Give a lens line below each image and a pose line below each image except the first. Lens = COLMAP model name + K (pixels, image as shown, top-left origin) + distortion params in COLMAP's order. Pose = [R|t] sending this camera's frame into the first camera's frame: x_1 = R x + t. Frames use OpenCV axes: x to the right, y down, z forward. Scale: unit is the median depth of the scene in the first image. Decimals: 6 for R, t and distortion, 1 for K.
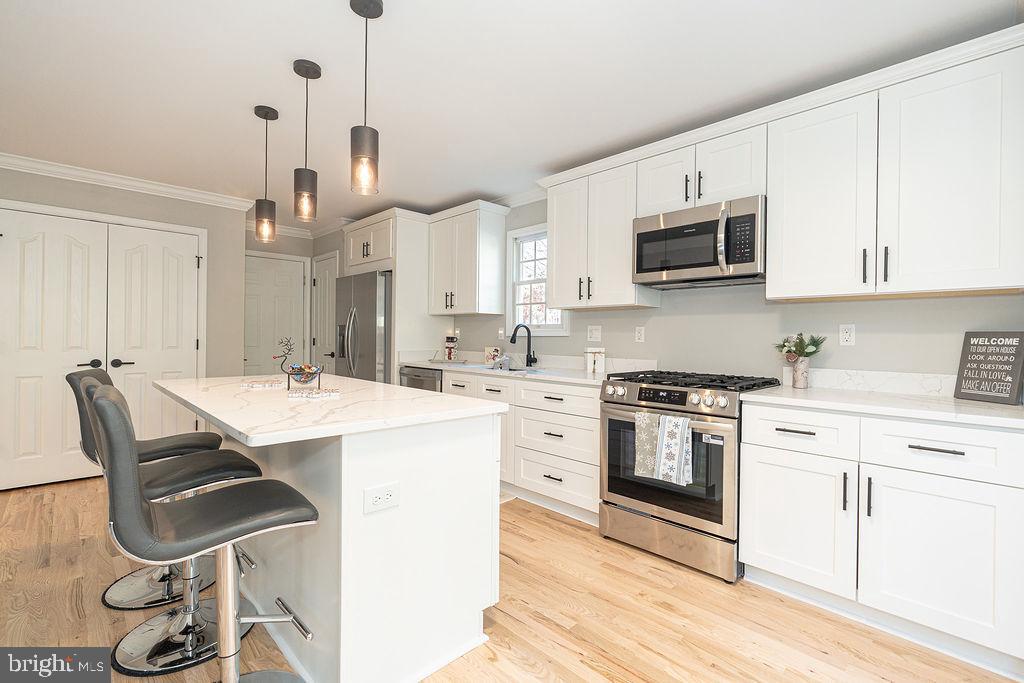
lens RADIAL K [[461.3, 0, 516.9], [0, 461.3, 339.8], [0, 0, 1]] dist [-0.008486, 0.000394]
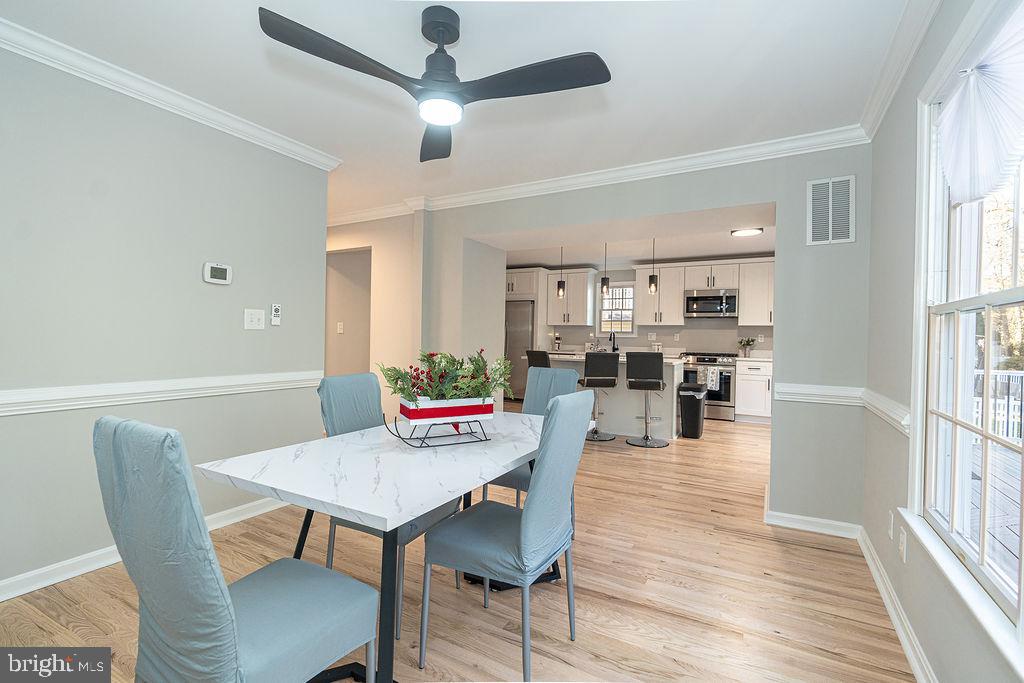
lens RADIAL K [[458.7, 0, 516.8], [0, 458.7, 338.4], [0, 0, 1]] dist [-0.004239, 0.000964]
pose [[0.958979, 0.004037, 0.283447, -1.570315], [-0.004726, 0.999987, 0.001746, -0.008027], [-0.283437, -0.003014, 0.958986, -1.325164]]
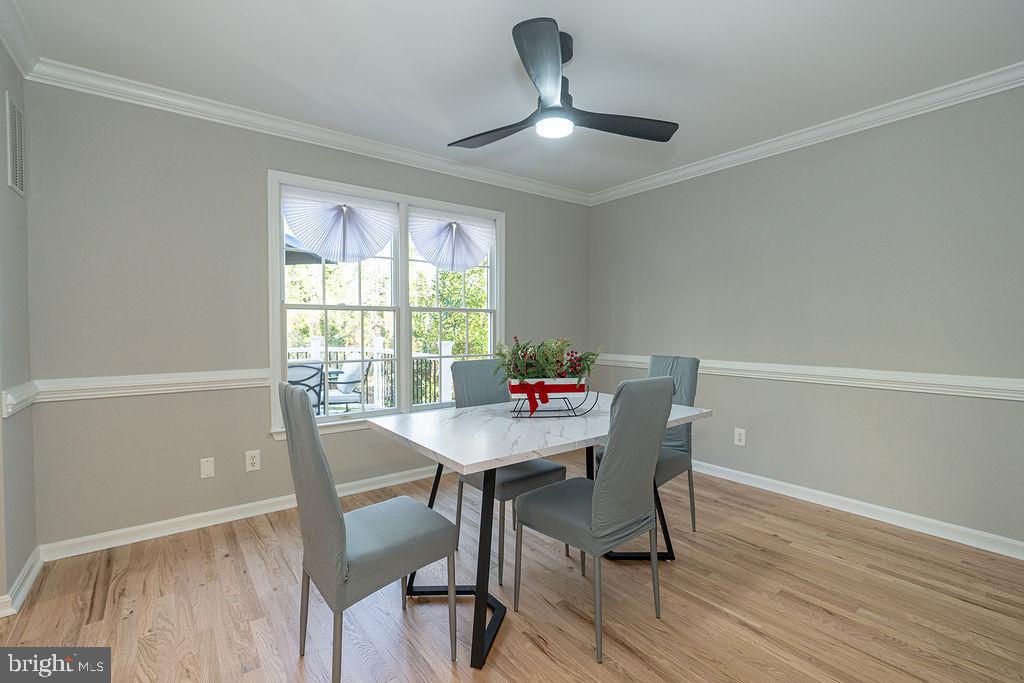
lens RADIAL K [[458.7, 0, 516.8], [0, 458.7, 338.4], [0, 0, 1]] dist [-0.004239, 0.000964]
pose [[-0.993262, -0.011950, 0.115274, -1.509974], [-0.007468, 0.999202, 0.039233, -0.018236], [-0.115651, 0.038108, -0.992559, 0.323382]]
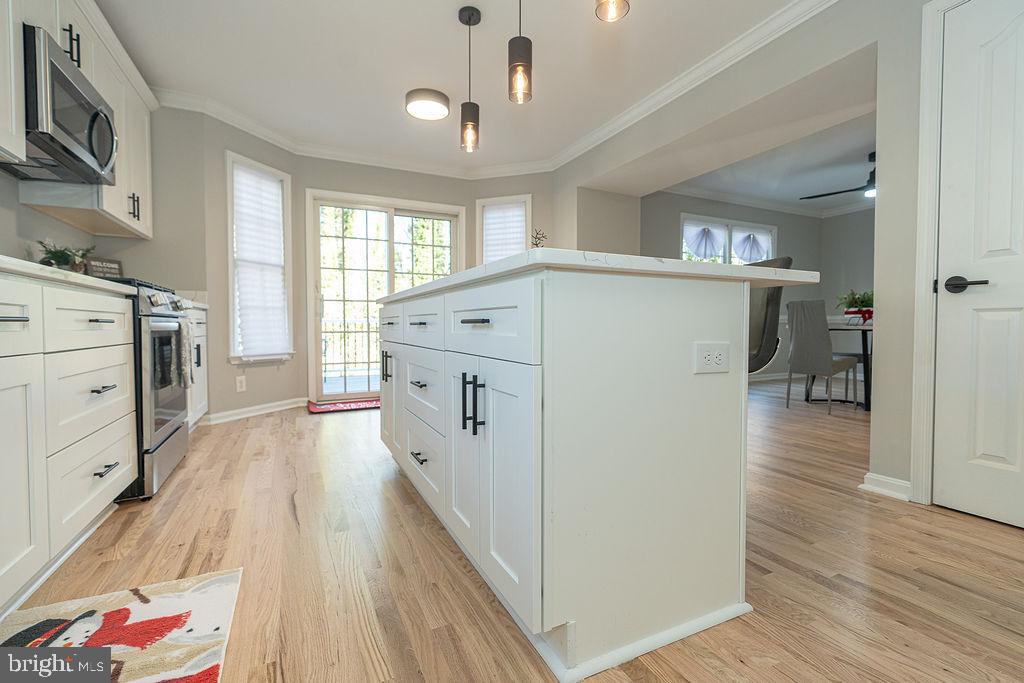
lens RADIAL K [[454.3, 0, 516.3], [0, 454.3, 338.8], [0, 0, 1]] dist [-0.002727, 0.000504]
pose [[-0.950157, -0.018774, 0.311205, -0.666566], [-0.006750, 0.999190, 0.039668, 0.153735], [-0.311698, 0.035591, -0.949514, 1.681539]]
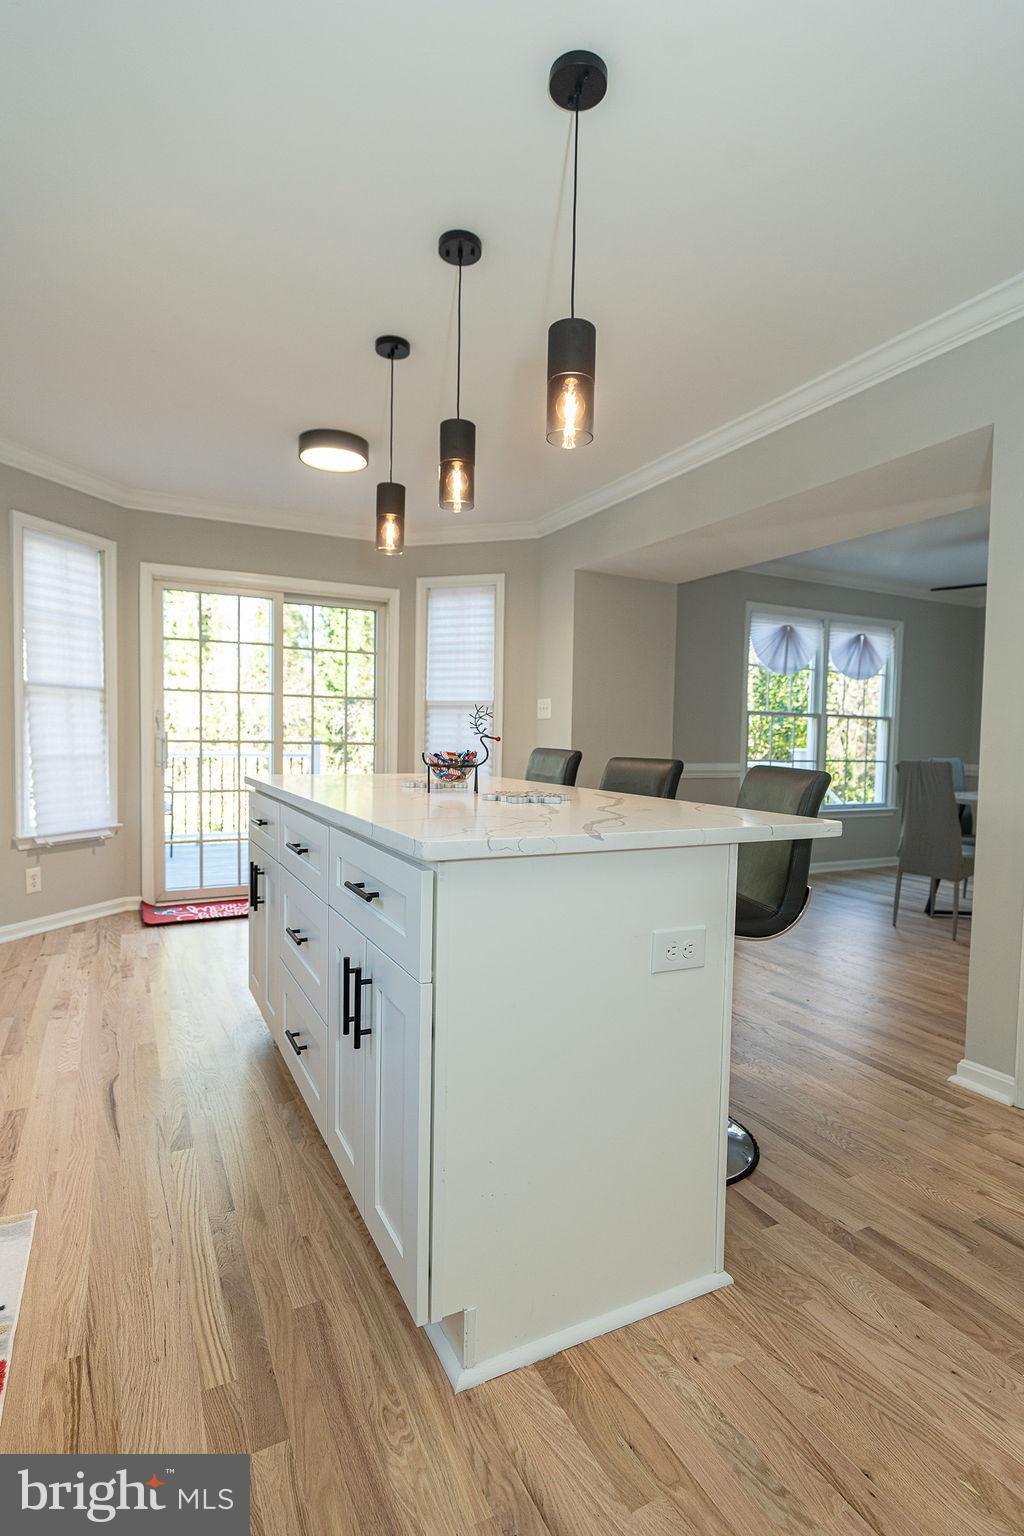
lens RADIAL K [[762.9, 0, 513.7], [0, 762.9, 774.4], [0, 0, 1]] dist [-0.000352, -0.000196]
pose [[-0.954916, -0.042347, 0.293840, -0.759733], [-0.026161, 0.997927, 0.058801, 0.023431], [-0.295720, 0.048463, -0.954044, 1.763591]]
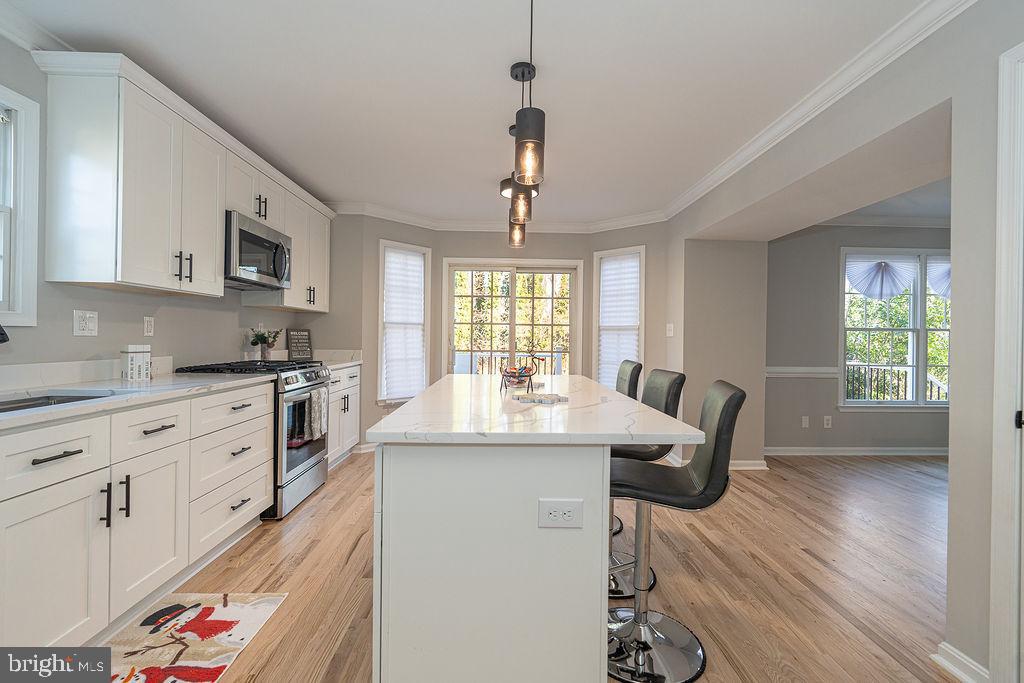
lens RADIAL K [[458.7, 0, 516.8], [0, 458.7, 338.4], [0, 0, 1]] dist [-0.004239, 0.000964]
pose [[-0.740873, -0.020956, 0.671318, -1.026669], [-0.016102, 0.999780, 0.013438, -0.016246], [-0.671452, -0.000854, -0.741048, 1.588995]]
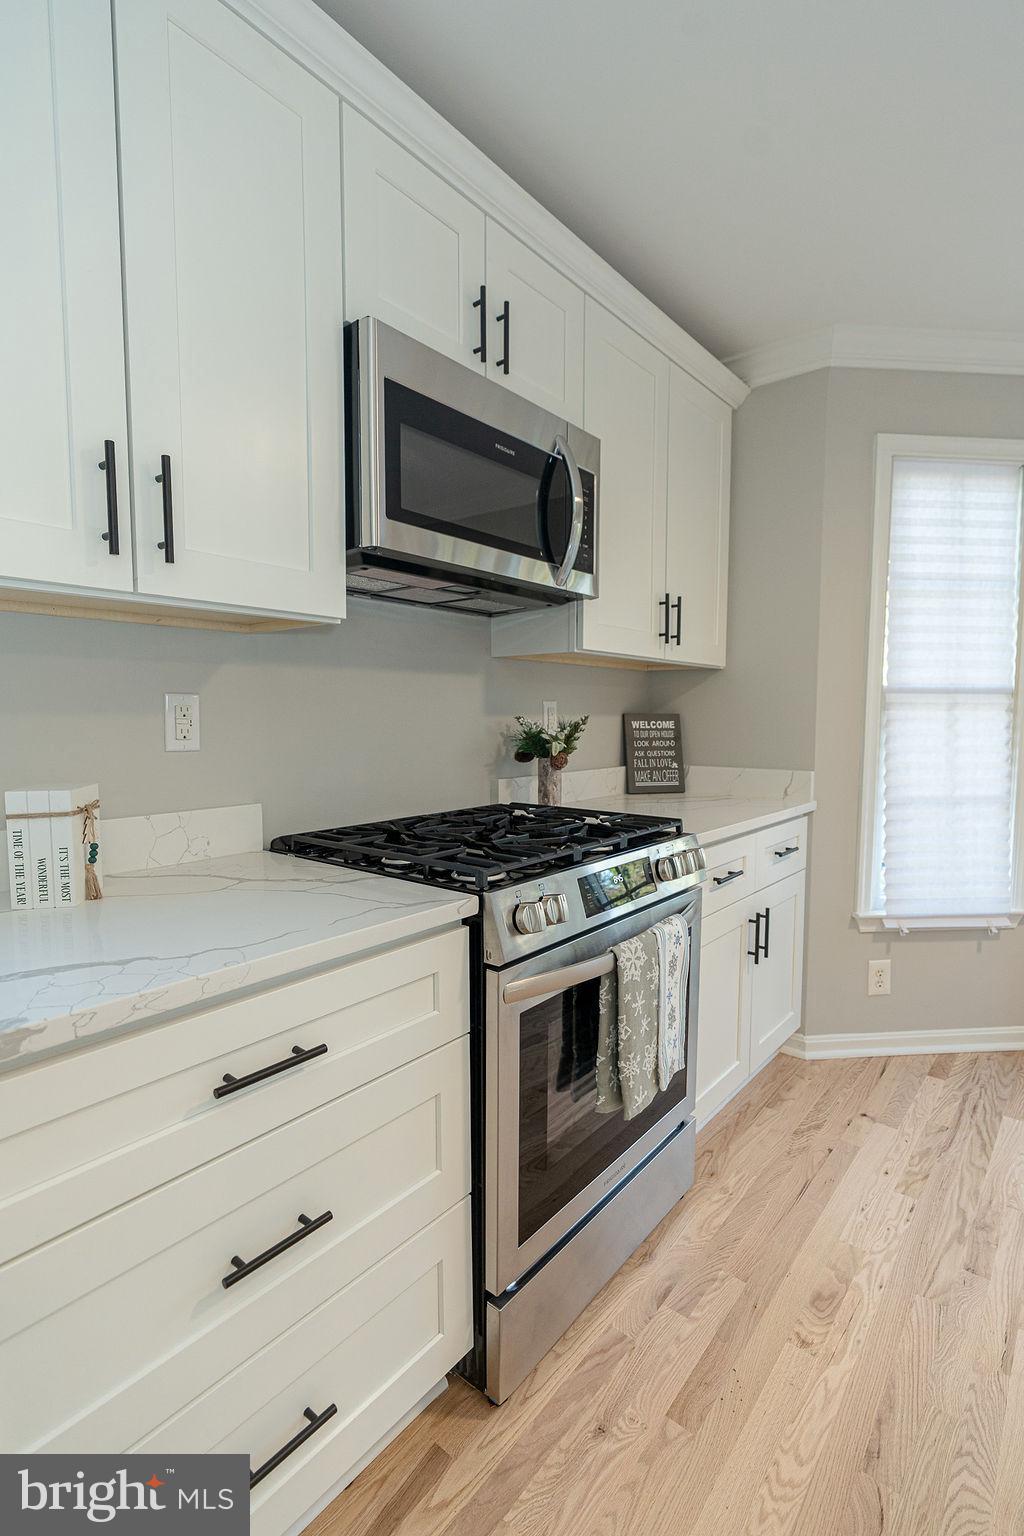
lens RADIAL K [[728.8, 0, 514.5], [0, 728.8, 775.5], [0, 0, 1]] dist [-0.002951, -0.000117]
pose [[-0.112798, -0.094525, 0.989112, -0.273341], [0.004686, 0.995403, 0.095660, -0.028580], [-0.993607, 0.015425, -0.111836, 1.162528]]
